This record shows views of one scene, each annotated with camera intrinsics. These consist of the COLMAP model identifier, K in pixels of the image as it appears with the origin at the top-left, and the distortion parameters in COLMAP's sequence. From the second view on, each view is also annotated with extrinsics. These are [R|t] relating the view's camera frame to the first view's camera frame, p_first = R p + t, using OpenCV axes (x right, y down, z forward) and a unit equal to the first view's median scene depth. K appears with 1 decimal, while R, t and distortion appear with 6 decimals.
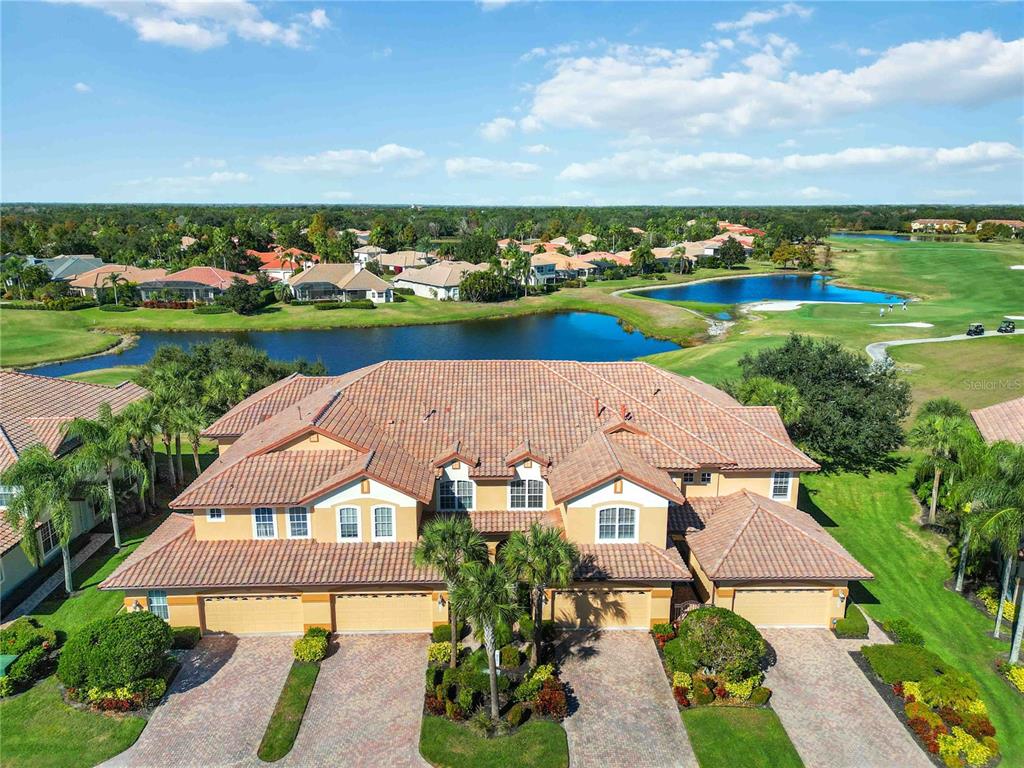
lens RADIAL K [[715.6, 0, 516.8], [0, 715.6, 385.6], [0, 0, 1]] dist [0.065968, -0.070224]
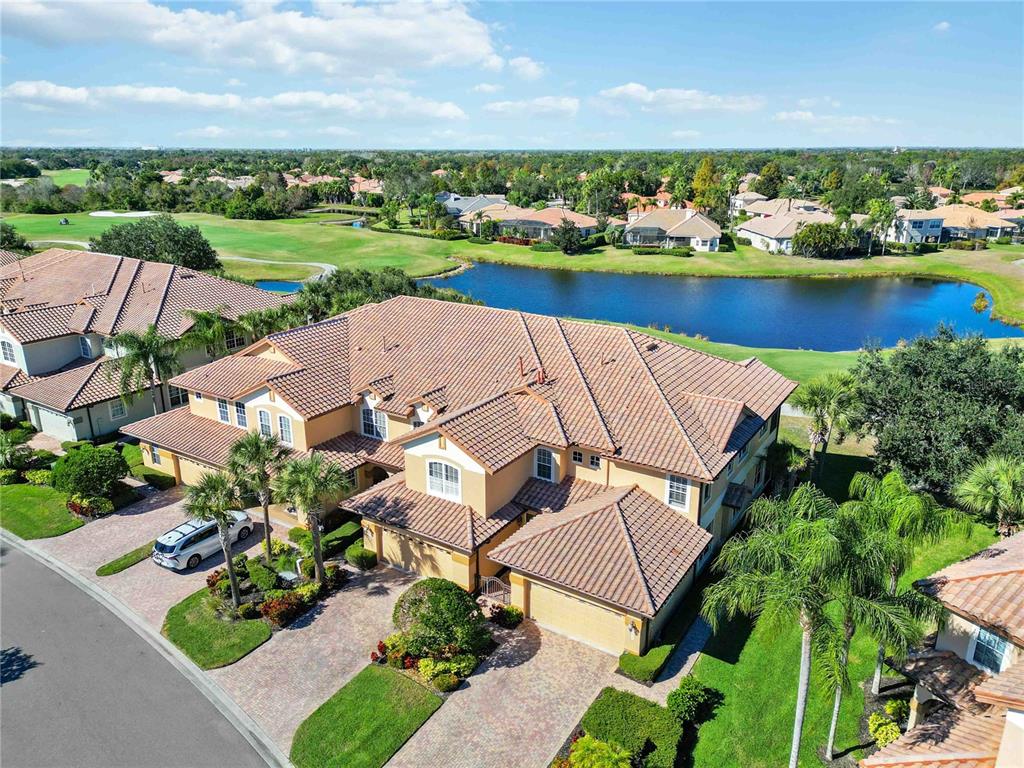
lens RADIAL K [[715.6, 0, 516.8], [0, 715.6, 385.6], [0, 0, 1]] dist [0.065968, -0.070224]
pose [[0.827030, 0.171724, -0.535287, 0.157855], [-0.133255, 0.984948, 0.110096, -0.011766], [0.546135, -0.019723, 0.837465, 0.053142]]
